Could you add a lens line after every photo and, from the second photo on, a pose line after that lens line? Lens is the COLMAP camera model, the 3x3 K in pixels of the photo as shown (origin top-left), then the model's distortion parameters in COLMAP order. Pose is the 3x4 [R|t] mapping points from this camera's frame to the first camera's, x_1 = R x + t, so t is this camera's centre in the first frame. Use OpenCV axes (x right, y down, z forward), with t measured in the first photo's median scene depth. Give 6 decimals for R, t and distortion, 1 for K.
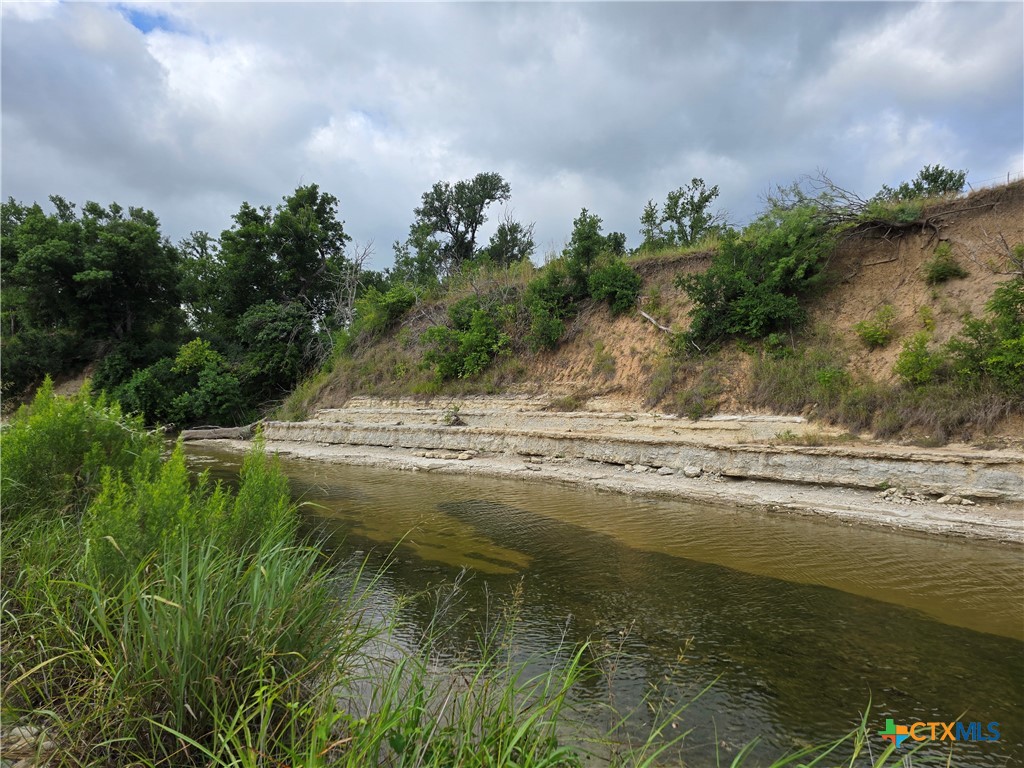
lens RADIAL K [[698.3, 0, 509.9], [0, 698.3, 385.4], [0, 0, 1]] dist [0.037547, -0.029175]
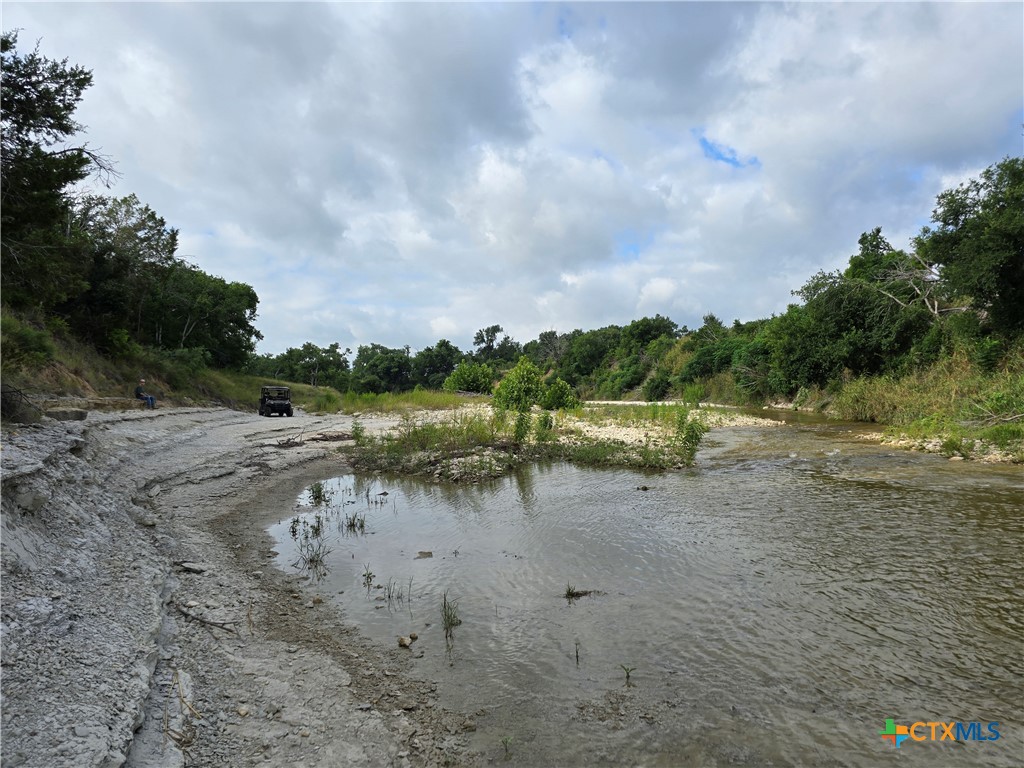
lens RADIAL K [[698.3, 0, 506.9], [0, 698.3, 385.0], [0, 0, 1]] dist [0.037547, -0.029175]
pose [[0.987596, -0.042177, -0.151244, 0.568147], [0.042538, 0.999094, -0.000851, -0.029349], [0.151143, -0.005593, 0.988496, -2.489102]]
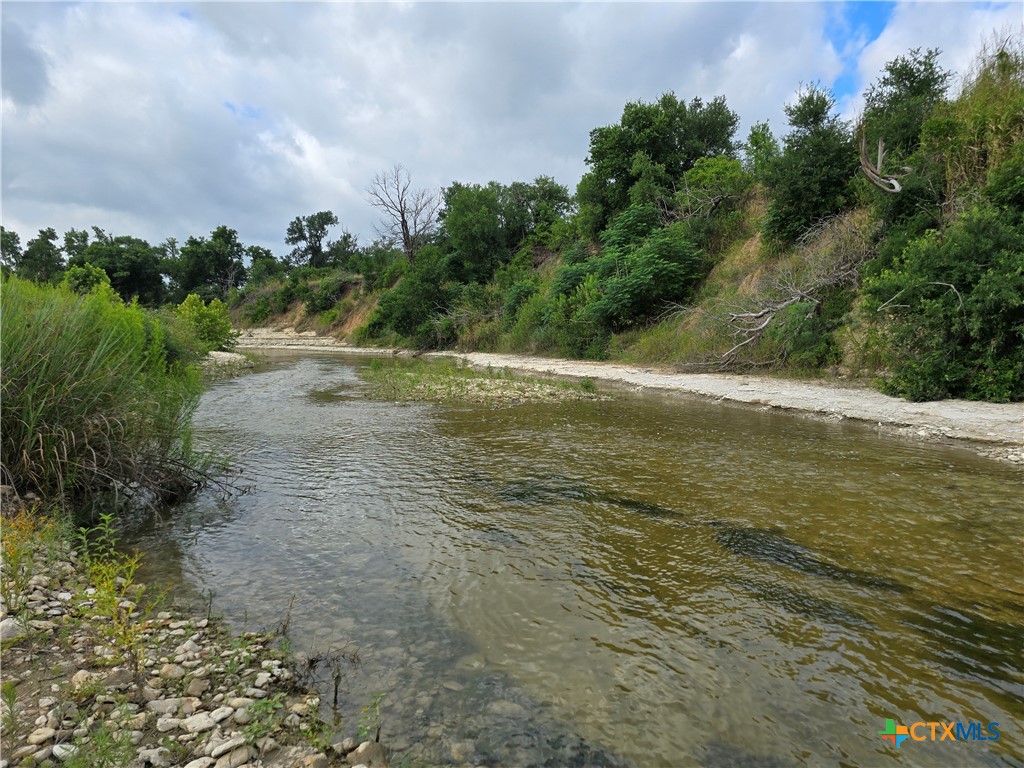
lens RADIAL K [[698.3, 0, 520.3], [0, 698.3, 386.5], [0, 0, 1]] dist [0.037547, -0.029175]
pose [[0.999617, 0.000364, 0.027686, 0.511646], [-0.002792, 0.996142, 0.087716, -0.001024], [-0.027547, -0.087760, 0.995761, -1.080894]]
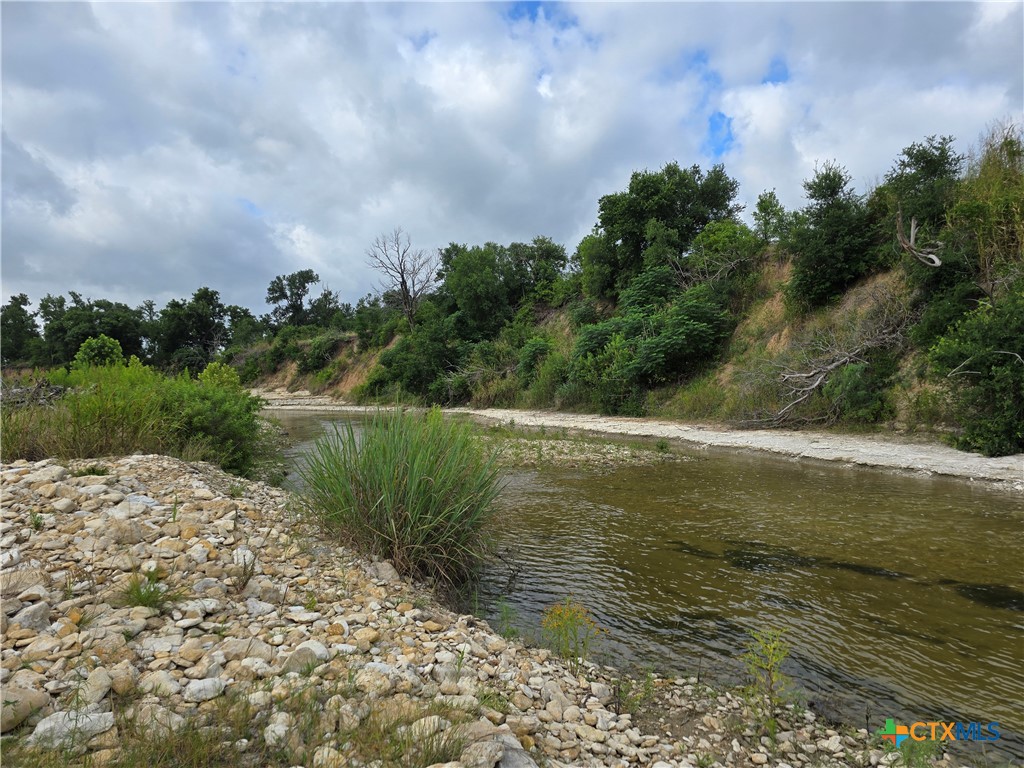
lens RADIAL K [[698.3, 0, 521.1], [0, 698.3, 388.1], [0, 0, 1]] dist [0.037547, -0.029175]
pose [[0.996520, -0.032900, 0.076583, 0.457706], [0.031111, 0.999217, 0.024434, -0.012651], [-0.077327, -0.021966, 0.996764, -1.100818]]
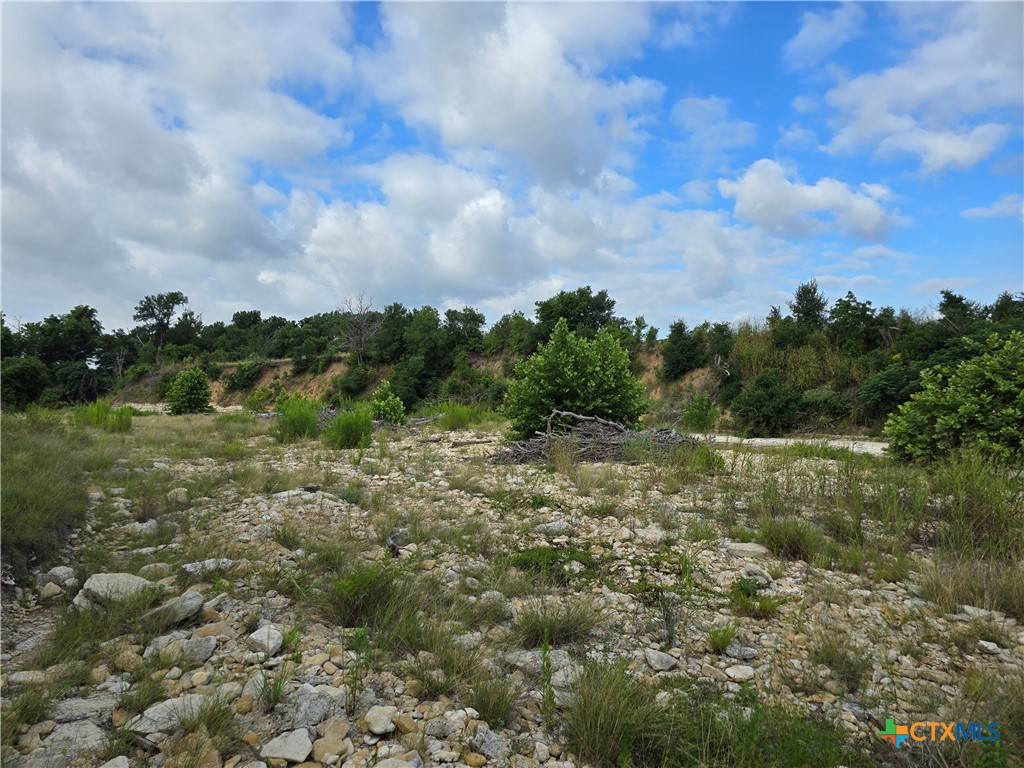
lens RADIAL K [[698.3, 0, 518.8], [0, 698.3, 387.4], [0, 0, 1]] dist [0.037547, -0.029175]
pose [[0.914747, -0.005775, 0.403985, 0.062084], [0.002200, 0.999954, 0.009313, -0.046050], [-0.404021, -0.007631, 0.914718, -1.511487]]
